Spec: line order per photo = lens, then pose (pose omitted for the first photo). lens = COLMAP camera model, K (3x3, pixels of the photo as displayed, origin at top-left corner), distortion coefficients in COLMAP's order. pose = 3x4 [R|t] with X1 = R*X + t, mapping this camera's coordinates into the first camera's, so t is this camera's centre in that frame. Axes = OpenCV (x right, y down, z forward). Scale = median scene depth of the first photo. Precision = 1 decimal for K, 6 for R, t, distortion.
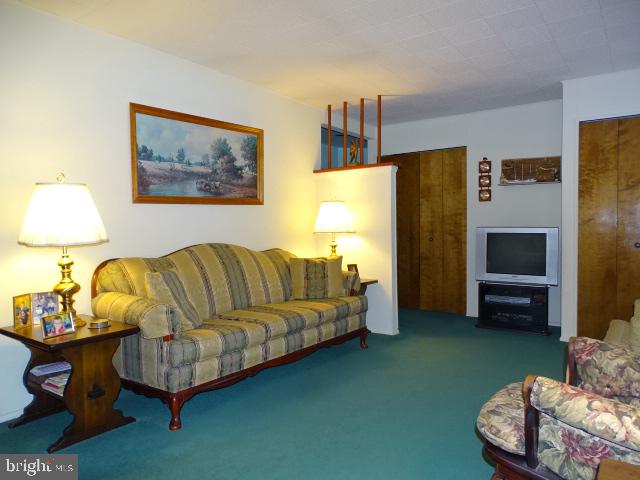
lens RADIAL K [[454.2, 0, 319.2], [0, 454.2, 239.7], [0, 0, 1]] dist [0.000678, 0.005185]
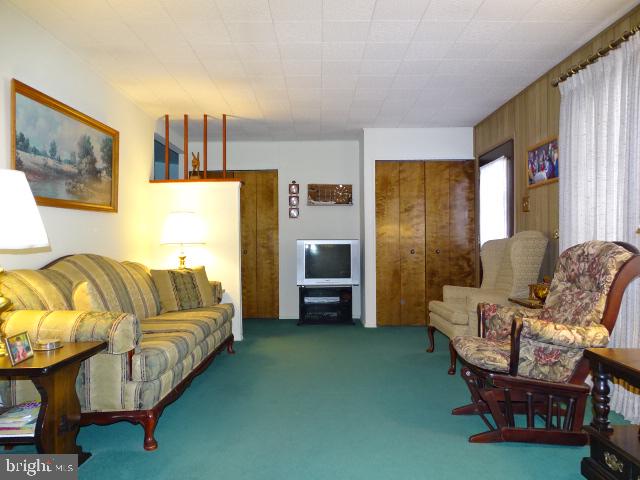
lens RADIAL K [[454.2, 0, 316.5], [0, 454.2, 241.4], [0, 0, 1]] dist [0.000678, 0.005185]
pose [[0.815916, 0.003968, 0.578157, -0.338272], [0.019948, 0.999188, -0.035008, 0.021697], [-0.577826, 0.040097, 0.815174, 0.025471]]
